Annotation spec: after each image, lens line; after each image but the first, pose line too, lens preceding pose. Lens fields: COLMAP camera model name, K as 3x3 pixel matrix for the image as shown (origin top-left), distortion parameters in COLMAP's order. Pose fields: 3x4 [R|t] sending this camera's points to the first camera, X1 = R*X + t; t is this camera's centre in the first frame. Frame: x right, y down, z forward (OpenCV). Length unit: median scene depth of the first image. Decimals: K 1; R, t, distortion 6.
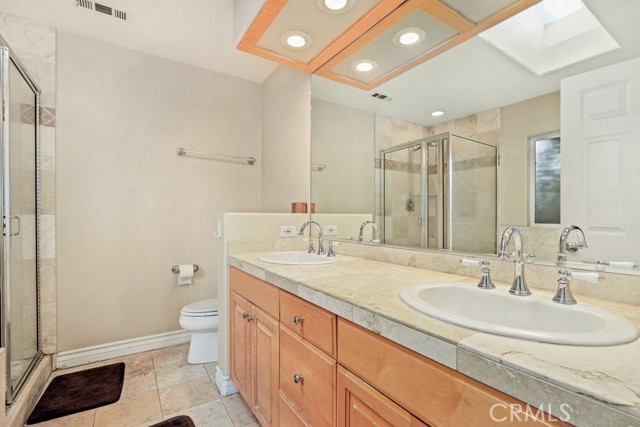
lens RADIAL K [[296.7, 0, 320.7], [0, 296.7, 217.1], [0, 0, 1]] dist [-0.012699, 0.001610]
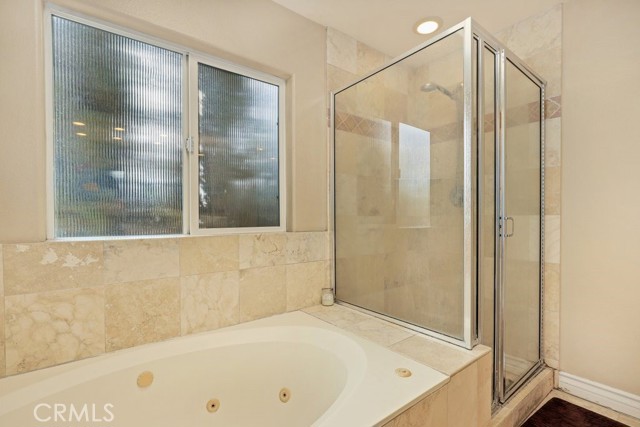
lens RADIAL K [[296.7, 0, 313.2], [0, 296.7, 224.1], [0, 0, 1]] dist [-0.012699, 0.001610]
pose [[0.078477, 0.014723, -0.996807, -0.077031], [0.006362, 0.999863, 0.015269, 0.001196], [0.996896, -0.007540, 0.078373, 0.189276]]
